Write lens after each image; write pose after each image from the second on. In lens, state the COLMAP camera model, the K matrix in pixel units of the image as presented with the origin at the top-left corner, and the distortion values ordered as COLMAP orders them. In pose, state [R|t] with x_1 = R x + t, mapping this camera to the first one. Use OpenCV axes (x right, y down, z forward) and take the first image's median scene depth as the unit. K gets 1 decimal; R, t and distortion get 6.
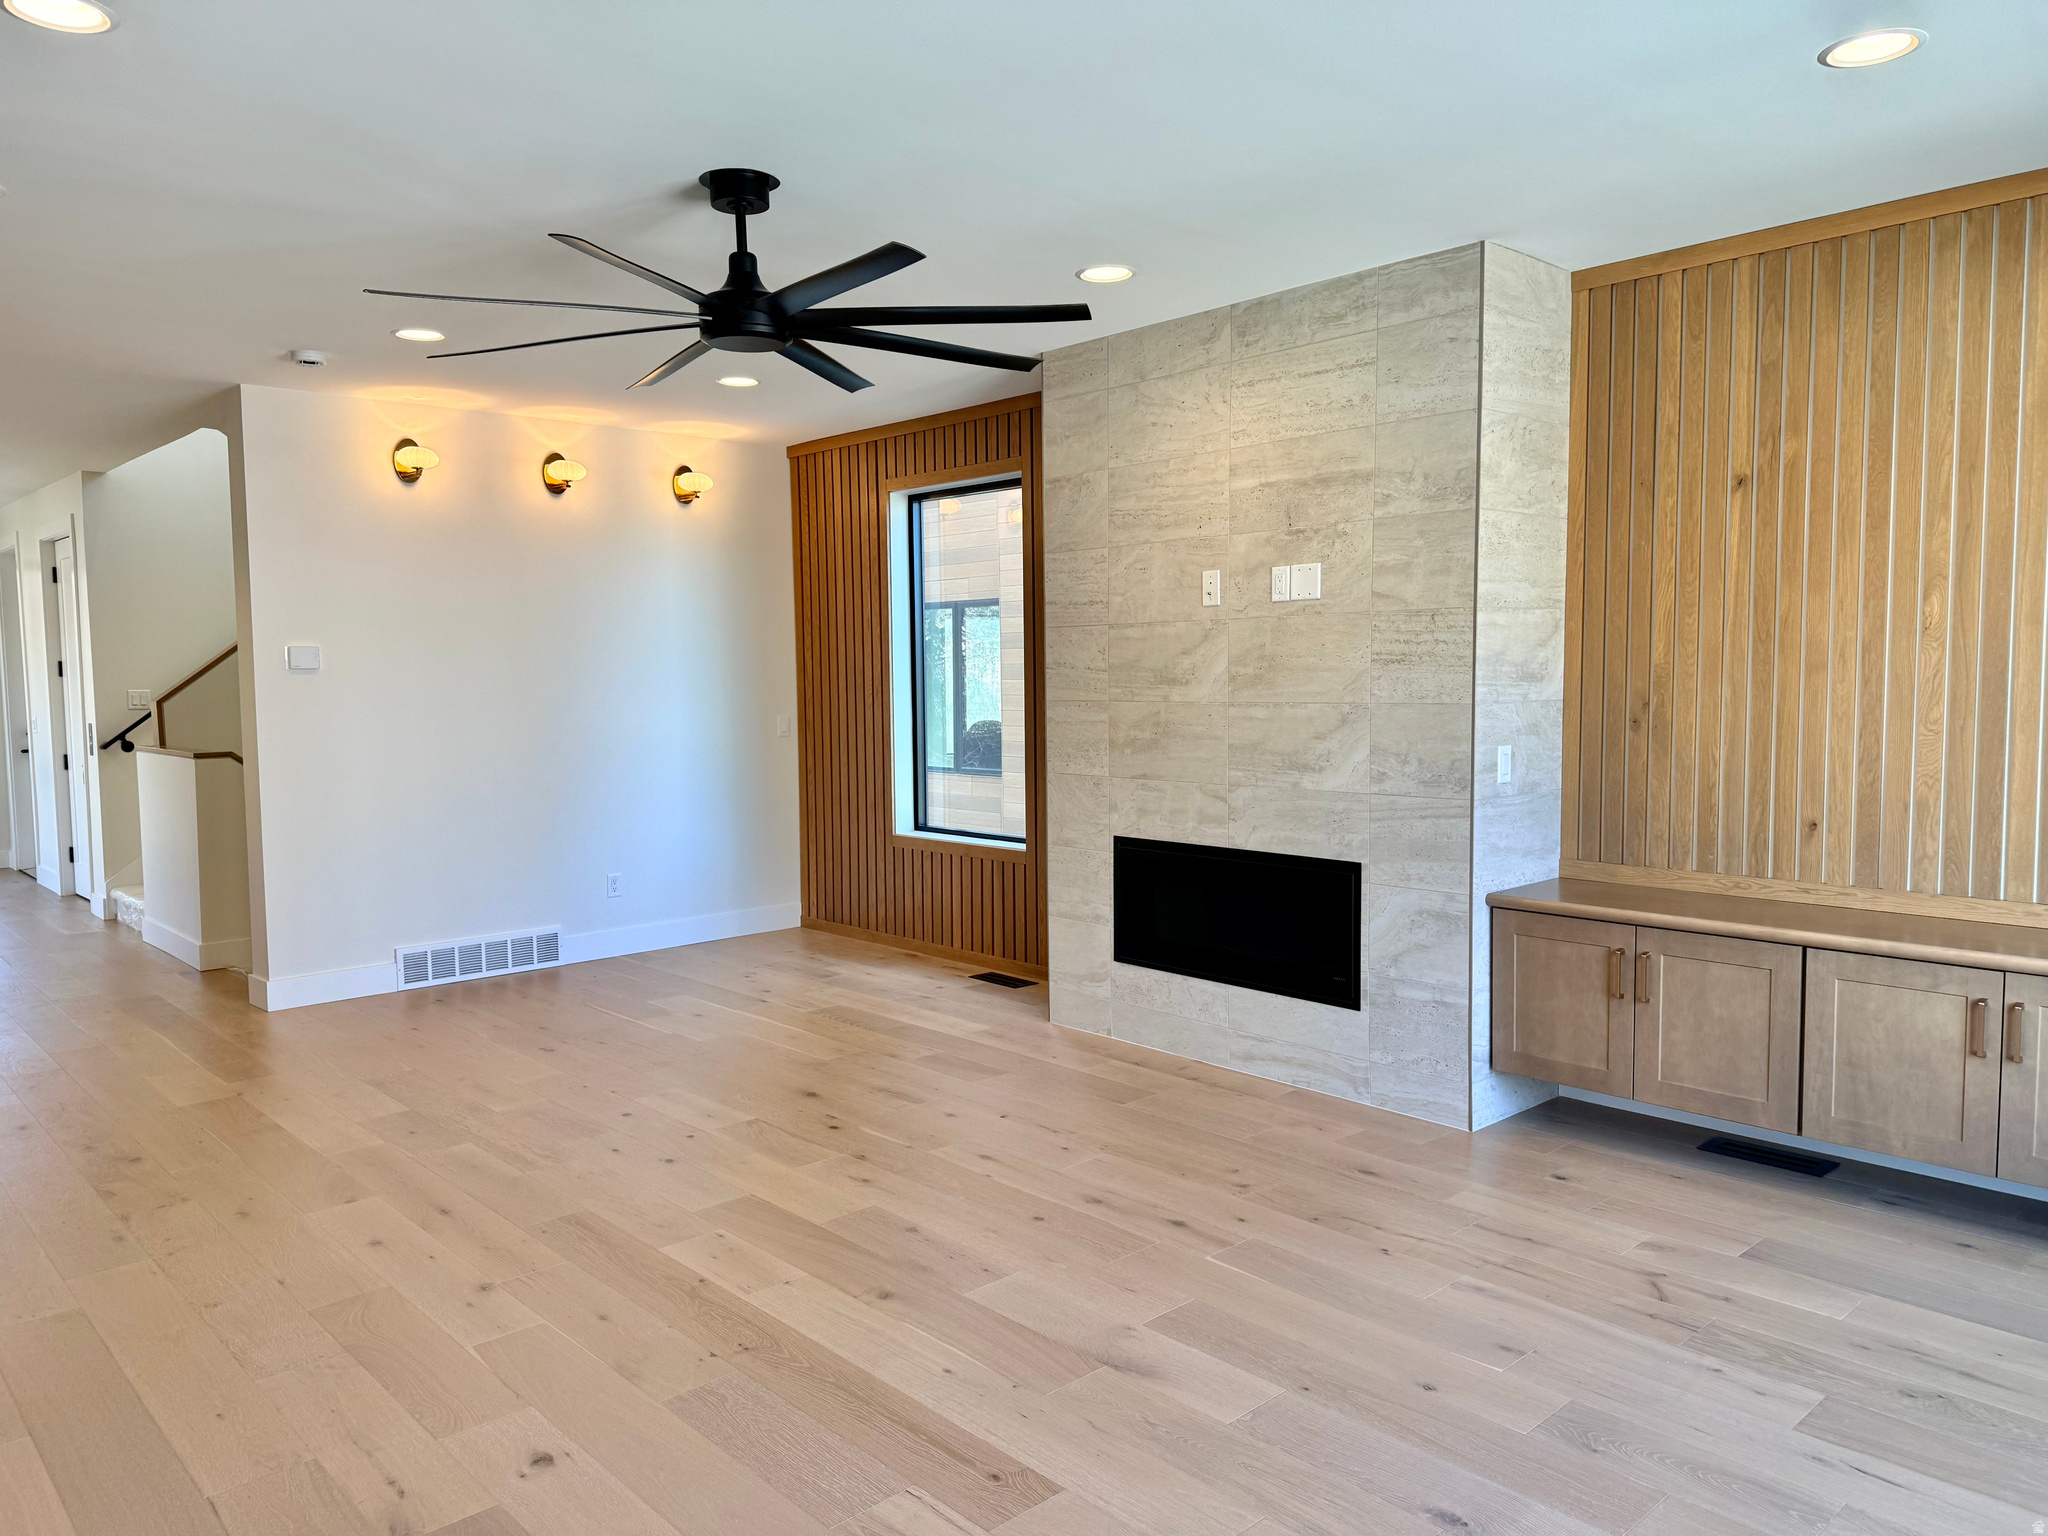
lens RADIAL K [[1420.2, 0, 1028.5], [0, 1420.2, 770.7], [0, 0, 1]] dist [0.144454, -0.194712]
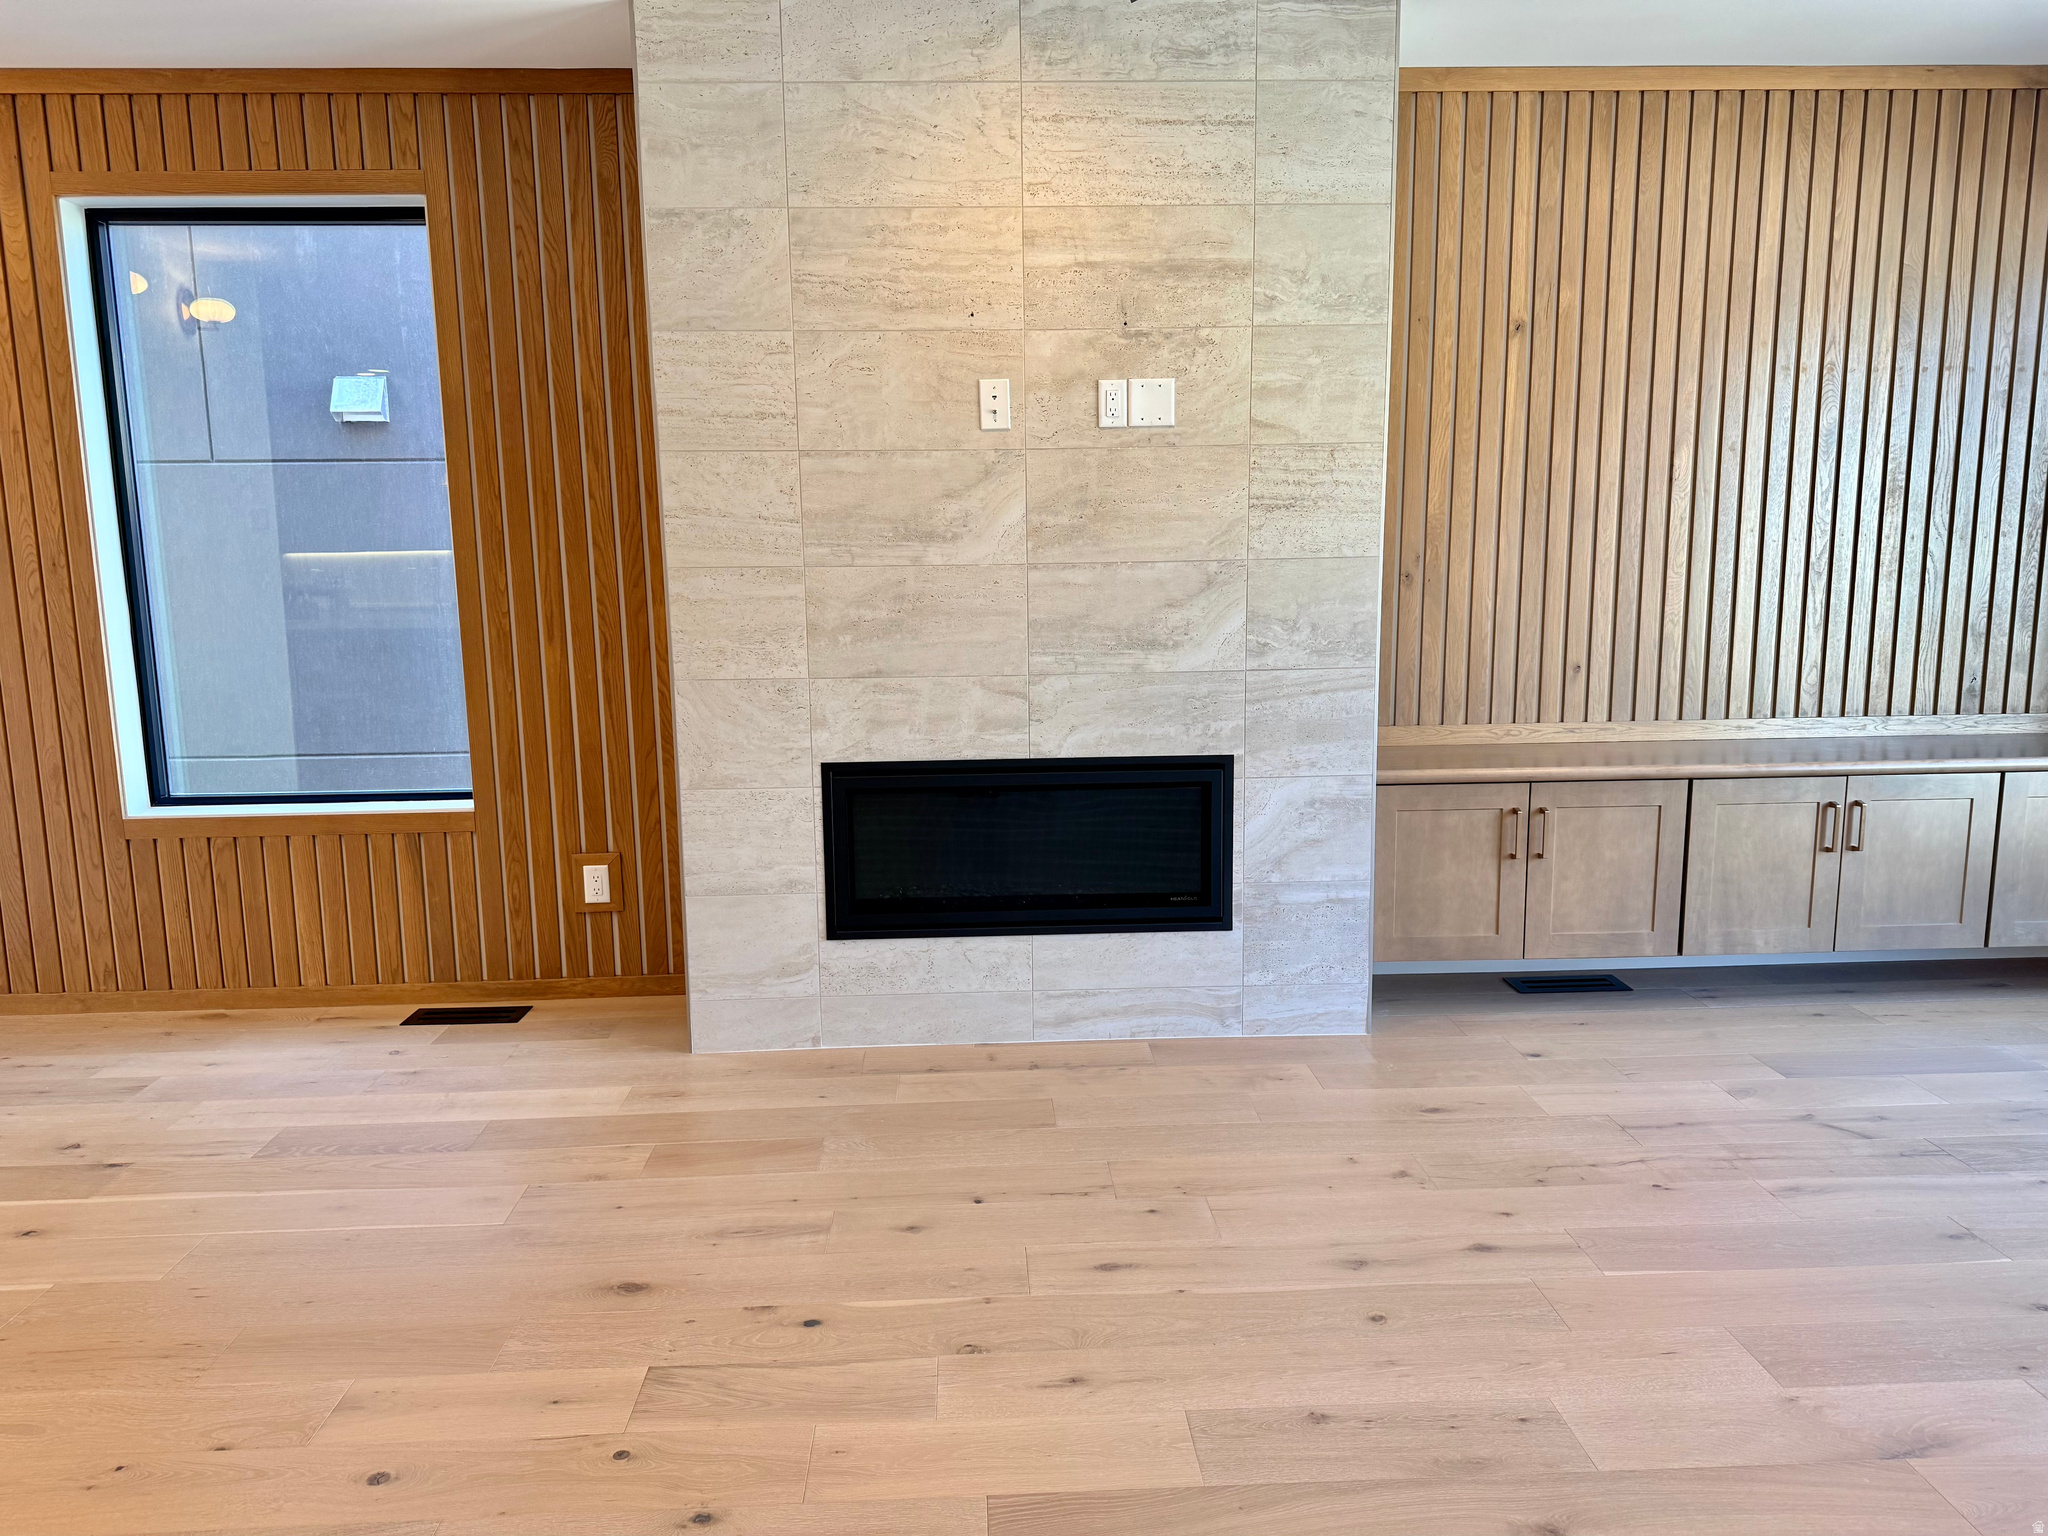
lens RADIAL K [[1420.2, 0, 1028.5], [0, 1420.2, 770.7], [0, 0, 1]] dist [0.144454, -0.194712]
pose [[0.648281, -0.116741, 0.752398, -0.458383], [0.060371, 0.992946, 0.102047, -0.017501], [-0.759004, -0.020732, 0.650756, 0.543844]]
